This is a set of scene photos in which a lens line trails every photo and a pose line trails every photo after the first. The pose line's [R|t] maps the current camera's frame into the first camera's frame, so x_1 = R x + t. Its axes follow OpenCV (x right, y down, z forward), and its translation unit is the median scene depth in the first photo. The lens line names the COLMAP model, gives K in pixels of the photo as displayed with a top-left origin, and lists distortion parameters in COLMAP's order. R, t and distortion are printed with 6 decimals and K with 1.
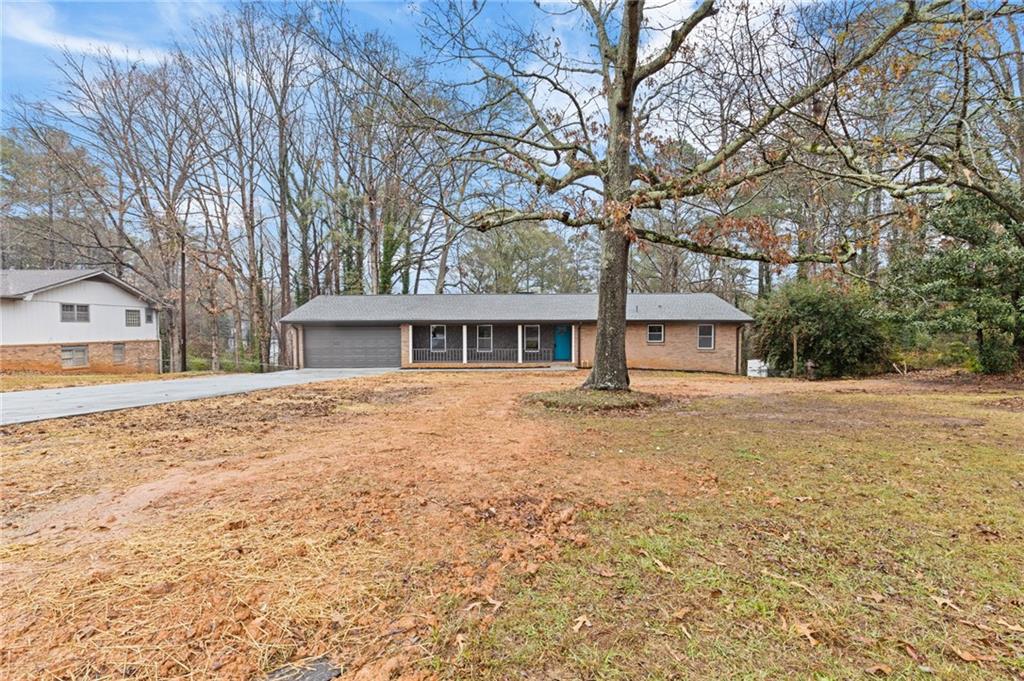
lens RADIAL K [[457.8, 0, 514.5], [0, 457.8, 343.2], [0, 0, 1]] dist [0.006122, 0.000206]
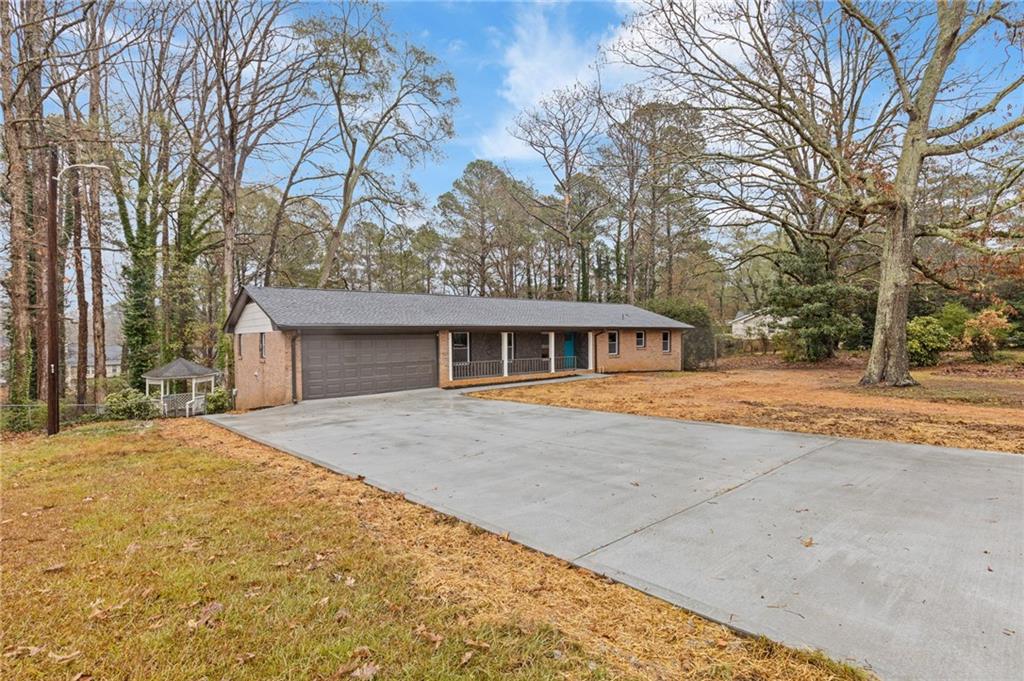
lens RADIAL K [[457.8, 0, 514.5], [0, 457.8, 343.2], [0, 0, 1]] dist [0.006122, 0.000206]
pose [[0.810304, -0.018663, 0.585712, -0.587870], [0.030134, 0.999497, -0.009842, -0.010116], [-0.585234, 0.025625, 0.810459, 0.298845]]
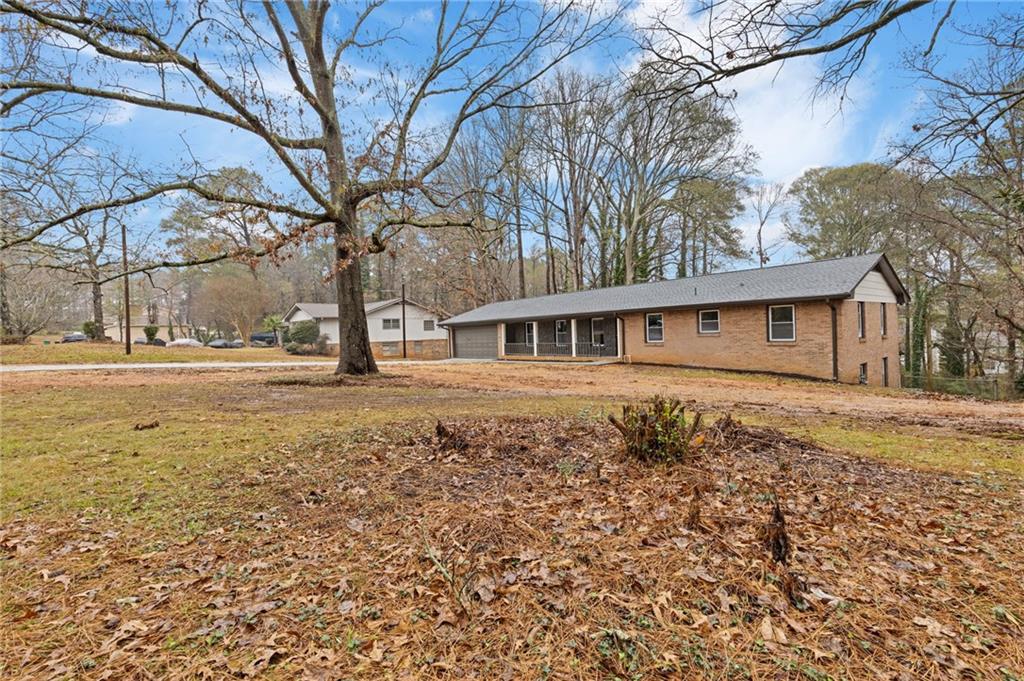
lens RADIAL K [[457.8, 0, 514.5], [0, 457.8, 343.2], [0, 0, 1]] dist [0.006122, 0.000206]
pose [[0.639779, -0.006308, -0.768533, 0.696268], [0.010786, 0.999942, 0.000772, 0.011049], [0.768483, -0.008784, 0.639809, 0.259911]]
